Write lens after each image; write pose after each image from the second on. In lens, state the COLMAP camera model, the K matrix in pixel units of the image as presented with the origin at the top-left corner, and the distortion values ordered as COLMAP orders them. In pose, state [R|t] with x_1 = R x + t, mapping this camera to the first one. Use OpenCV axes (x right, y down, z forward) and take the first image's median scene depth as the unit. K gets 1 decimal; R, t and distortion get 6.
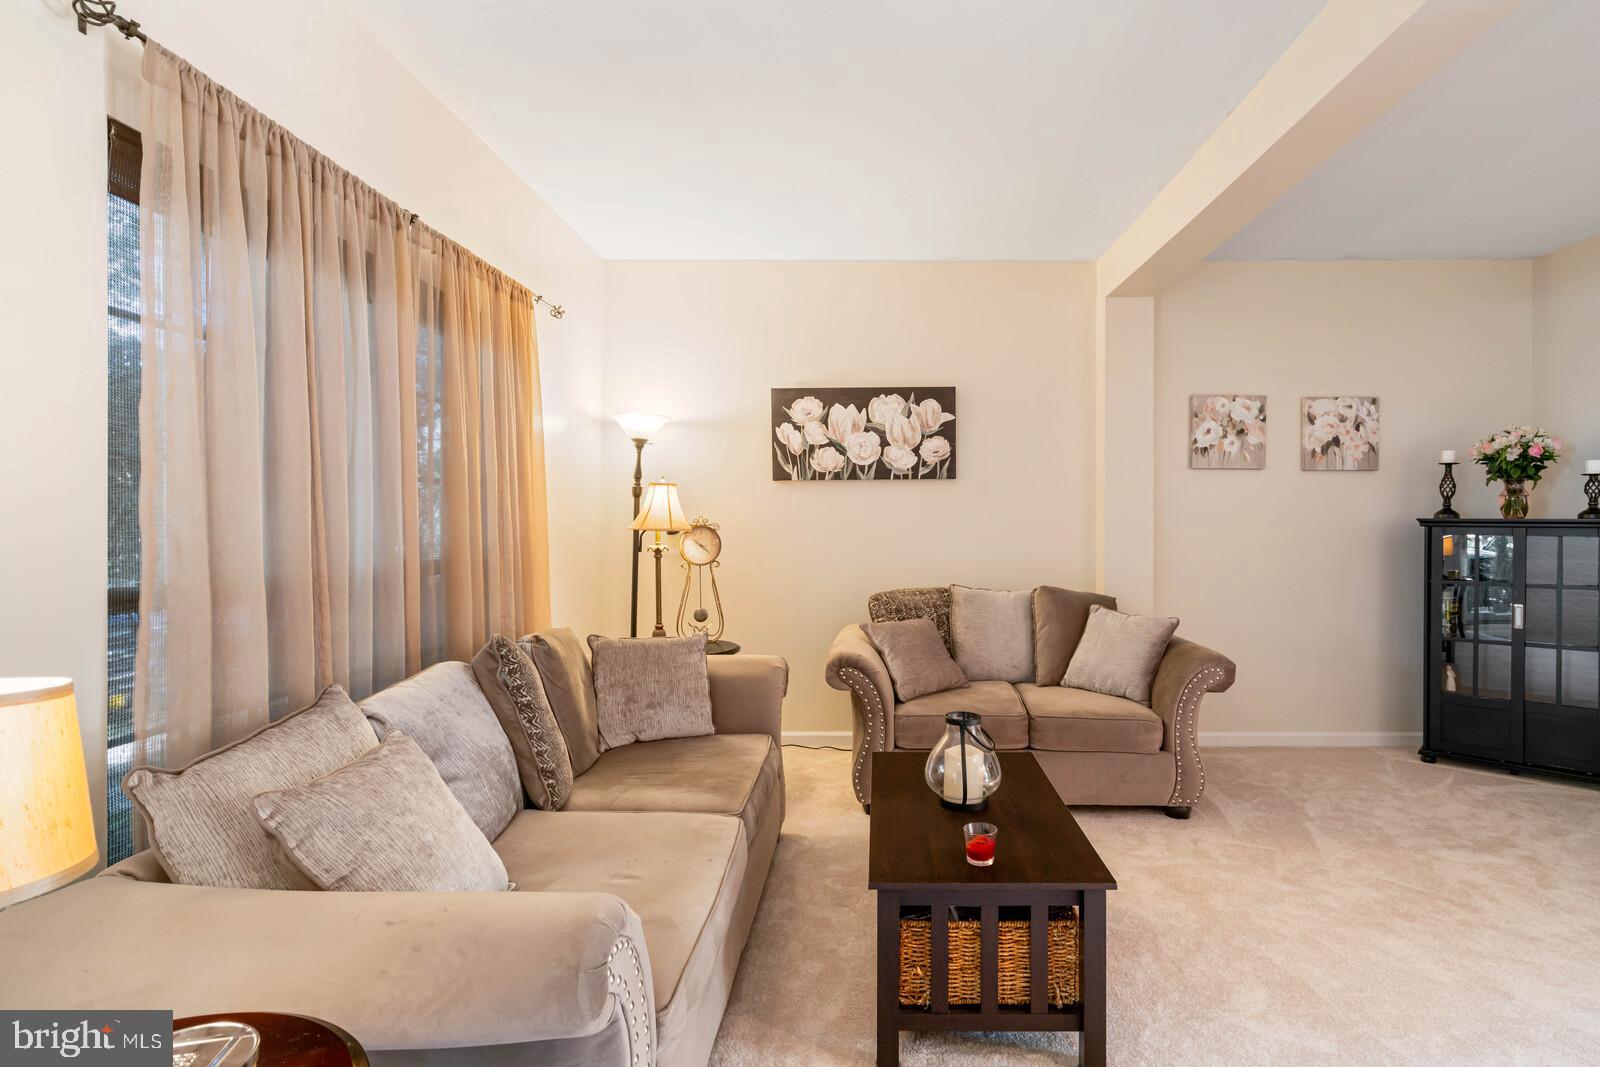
lens RADIAL K [[803.5, 0, 869.2], [0, 803.5, 520.4], [0, 0, 1]] dist [-0.002416, 0.006461]
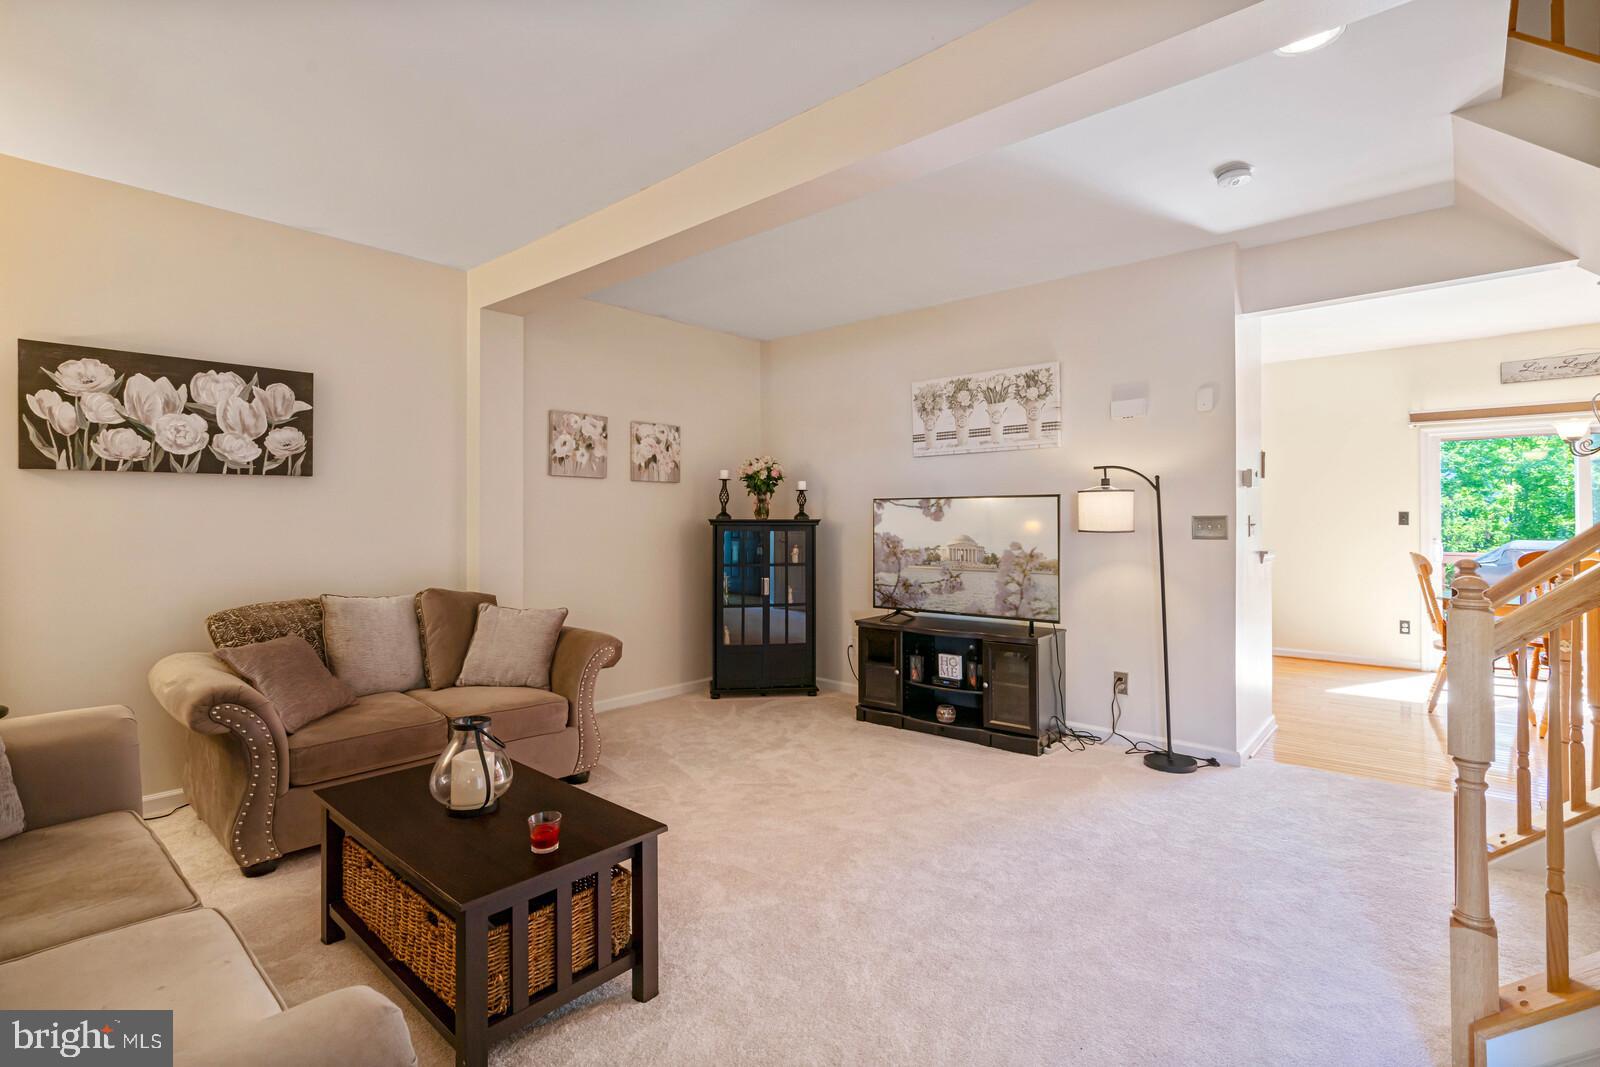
lens RADIAL K [[758.3, 0, 788.1], [0, 758.3, 514.0], [0, 0, 1]] dist [-0.001725, 0.003279]
pose [[0.668901, 0.002546, 0.743347, -0.165450], [0.006298, 0.999939, -0.009092, 0.001111], [-0.743325, 0.010763, 0.668844, 0.045740]]
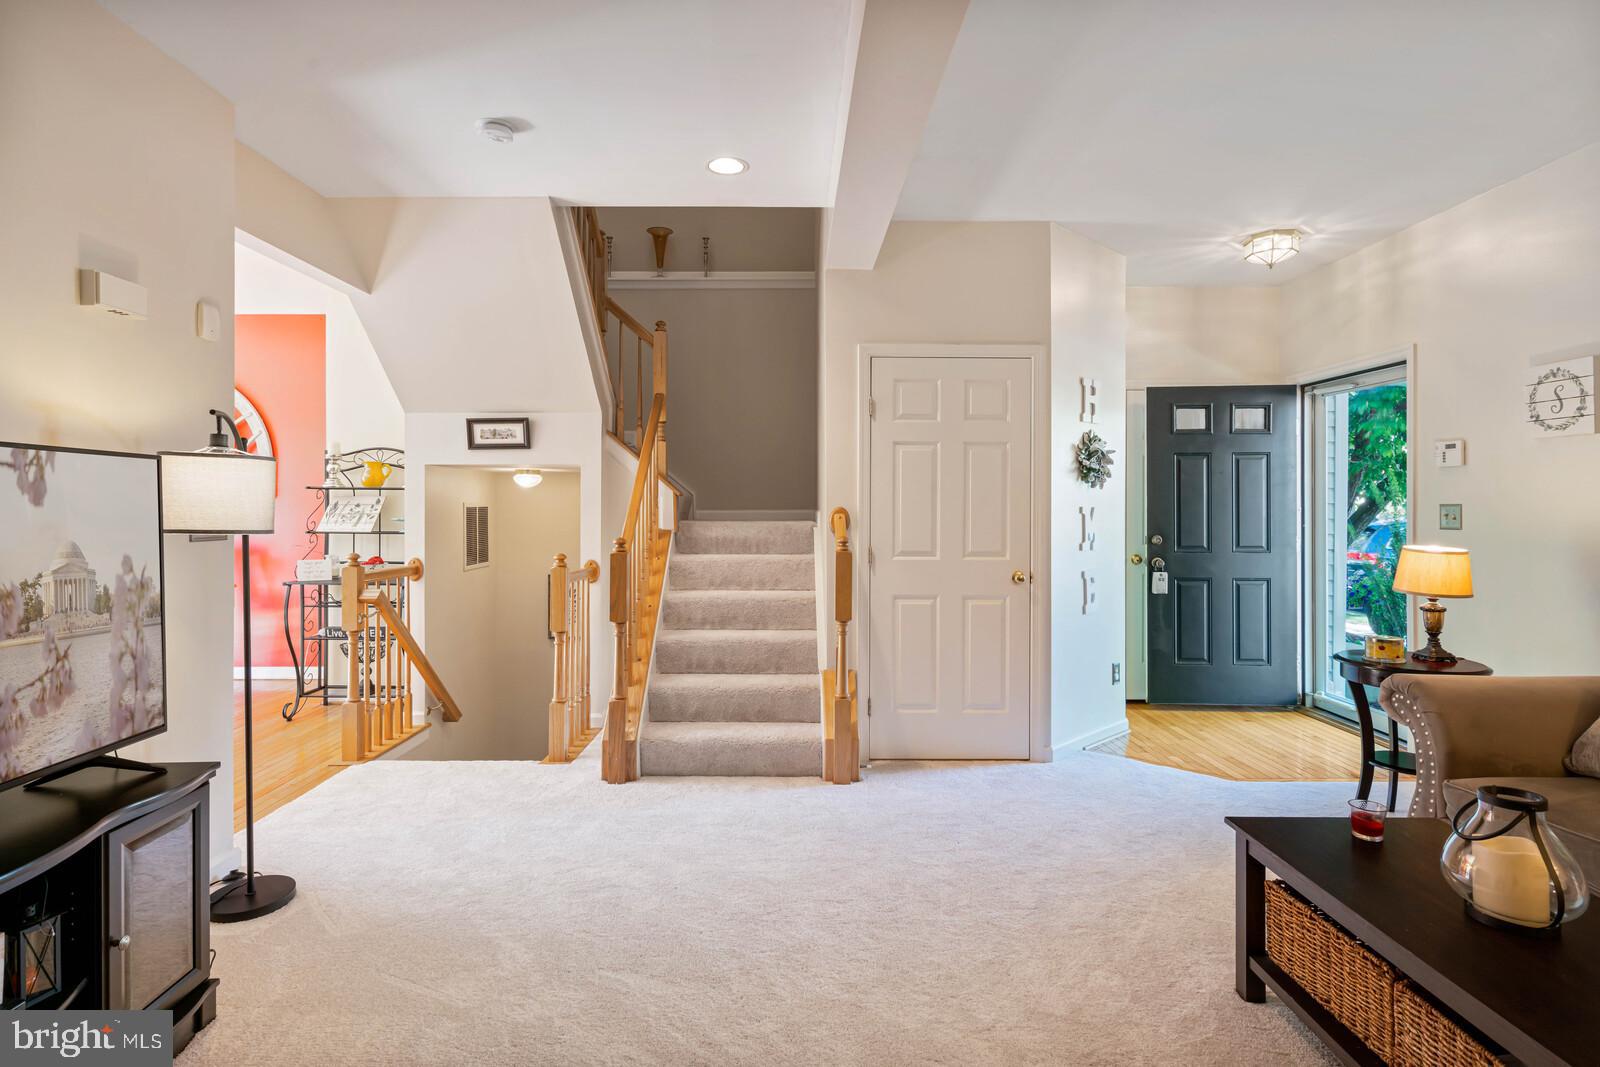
lens RADIAL K [[803.5, 0, 812.5], [0, 803.5, 504.6], [0, 0, 1]] dist [-0.002416, 0.006461]
pose [[-0.999721, -0.001639, -0.023576, 0.378964], [-0.001581, 0.999996, -0.002469, -0.000506], [0.023580, -0.002431, -0.999719, 0.884021]]
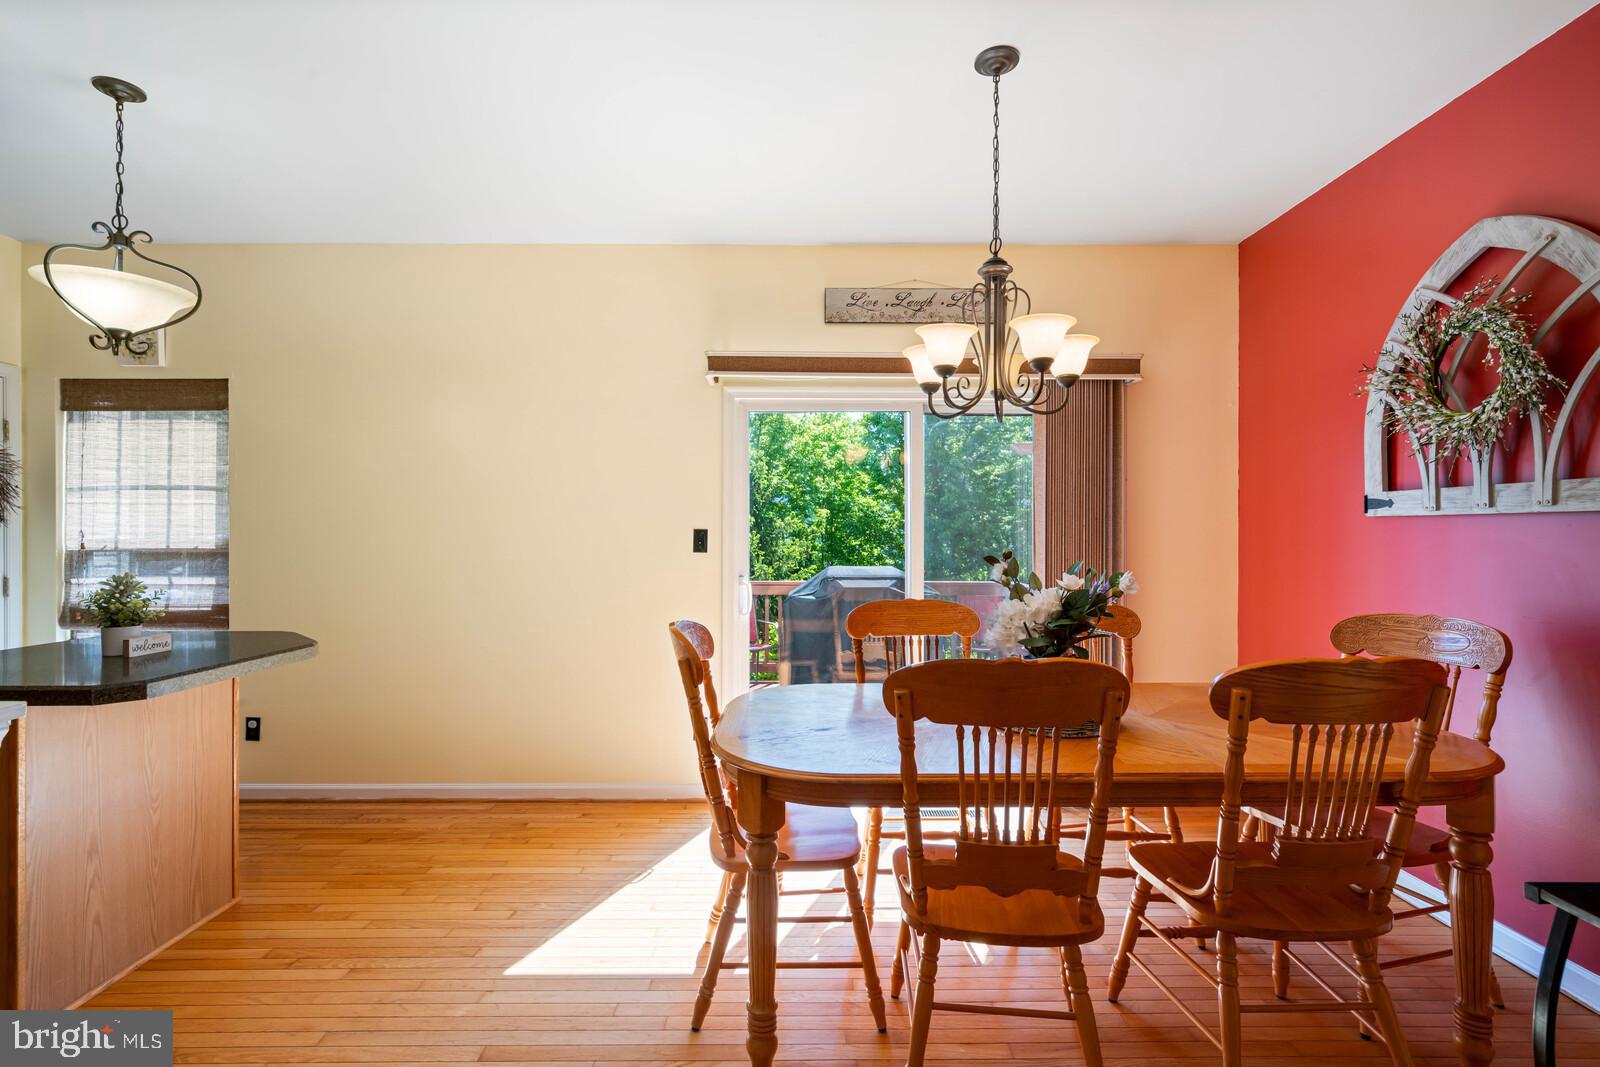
lens RADIAL K [[764.3, 0, 804.5], [0, 764.3, 537.0], [0, 0, 1]] dist [0.000016, 0.001868]
pose [[-0.007415, 0.000691, 0.999972, 0.822279], [0.005848, 0.999983, -0.000648, 0.000592], [-0.999955, 0.005843, -0.007418, 0.034803]]
